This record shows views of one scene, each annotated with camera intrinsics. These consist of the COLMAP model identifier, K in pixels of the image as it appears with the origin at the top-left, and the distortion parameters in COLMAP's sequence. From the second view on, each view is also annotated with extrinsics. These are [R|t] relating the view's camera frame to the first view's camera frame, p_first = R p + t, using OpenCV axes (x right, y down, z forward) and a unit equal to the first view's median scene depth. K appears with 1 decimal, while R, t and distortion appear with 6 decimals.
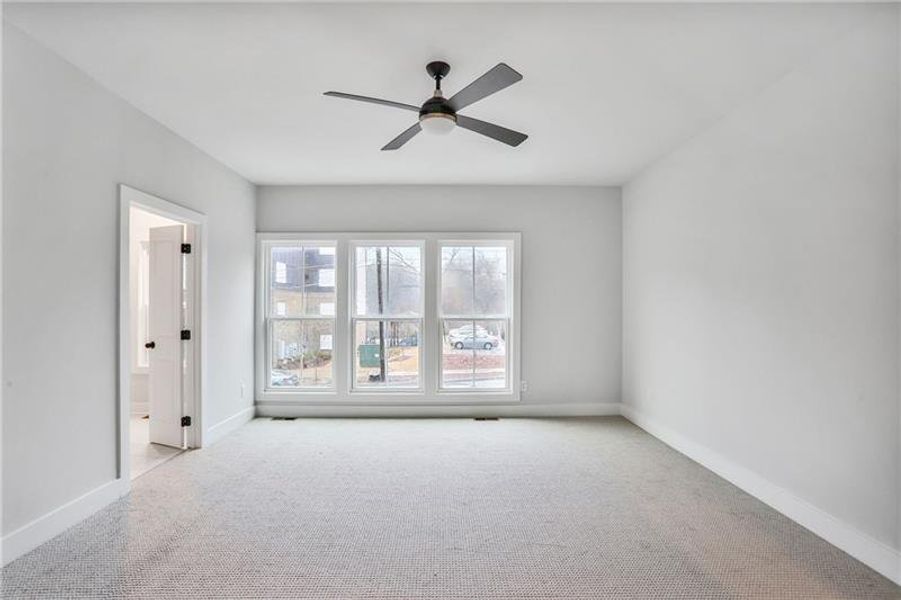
lens RADIAL K [[442.7, 0, 450.5], [0, 442.7, 300.3], [0, 0, 1]] dist [-0.042978, -0.000054]
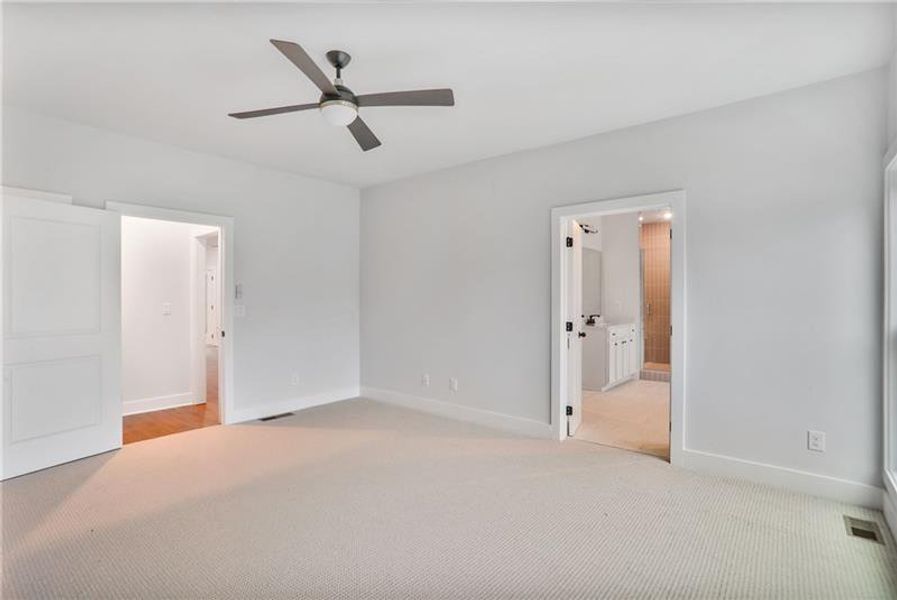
lens RADIAL K [[440.7, 0, 448.5], [0, 440.7, 300.2], [0, 0, 1]] dist [-0.042978, -0.000054]
pose [[-0.627496, 0.008628, -0.778572, 0.488765], [0.008362, 0.999956, 0.004341, -0.000319], [0.778575, -0.003787, -0.627540, 1.478372]]
